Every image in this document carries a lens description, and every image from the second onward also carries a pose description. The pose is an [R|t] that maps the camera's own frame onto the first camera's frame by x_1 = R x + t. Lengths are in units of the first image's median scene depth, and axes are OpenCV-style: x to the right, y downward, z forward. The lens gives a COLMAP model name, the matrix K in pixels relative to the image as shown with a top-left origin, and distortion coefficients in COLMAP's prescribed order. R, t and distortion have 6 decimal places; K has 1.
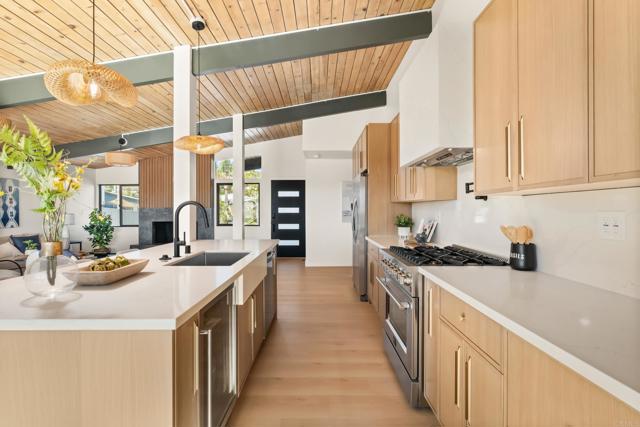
lens RADIAL K [[320.2, 0, 320.0], [0, 320.2, 213.5], [0, 0, 1]] dist [-0.000830, 0.000210]
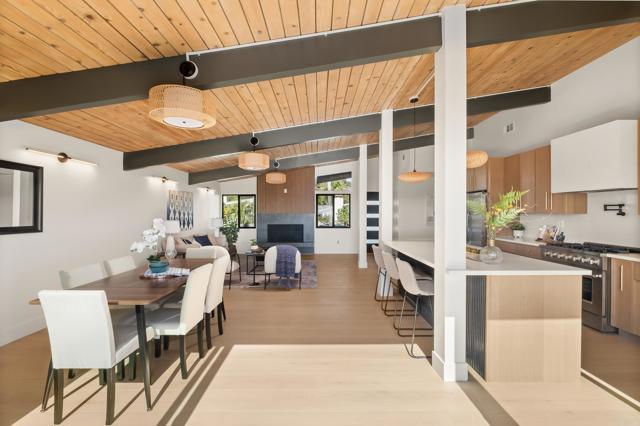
lens RADIAL K [[292.8, 0, 320.0], [0, 292.8, 213.0], [0, 0, 1]] dist [-0.002383, 0.000056]
pose [[0.999974, 0.002987, 0.006577, -0.442014], [-0.002934, 0.999963, -0.008027, -0.015051], [-0.006601, 0.008008, 0.999946, -0.214053]]
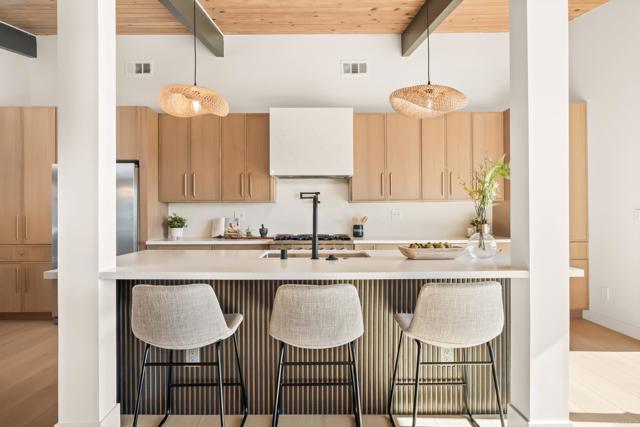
lens RADIAL K [[364.6, 0, 320.0], [0, 364.6, 213.5], [0, 0, 1]] dist [-0.001008, 0.001813]
pose [[0.004977, 0.002301, 0.999985, -0.577132], [0.014799, 0.999888, -0.002374, 0.006105], [-0.999878, 0.014811, 0.004942, 0.390858]]
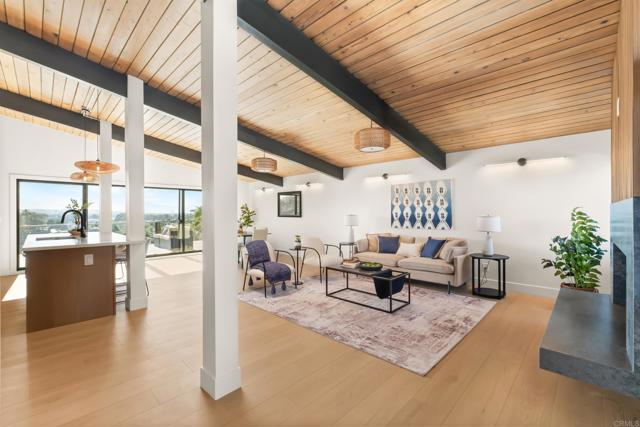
lens RADIAL K [[278.0, 0, 320.0], [0, 278.0, 213.5], [0, 0, 1]] dist [-0.004967, 0.000353]
pose [[-0.699720, 0.006856, -0.714384, -0.098249], [-0.000838, 0.999945, 0.010418, -0.013766], [0.714416, 0.007888, -0.699676, 1.338896]]
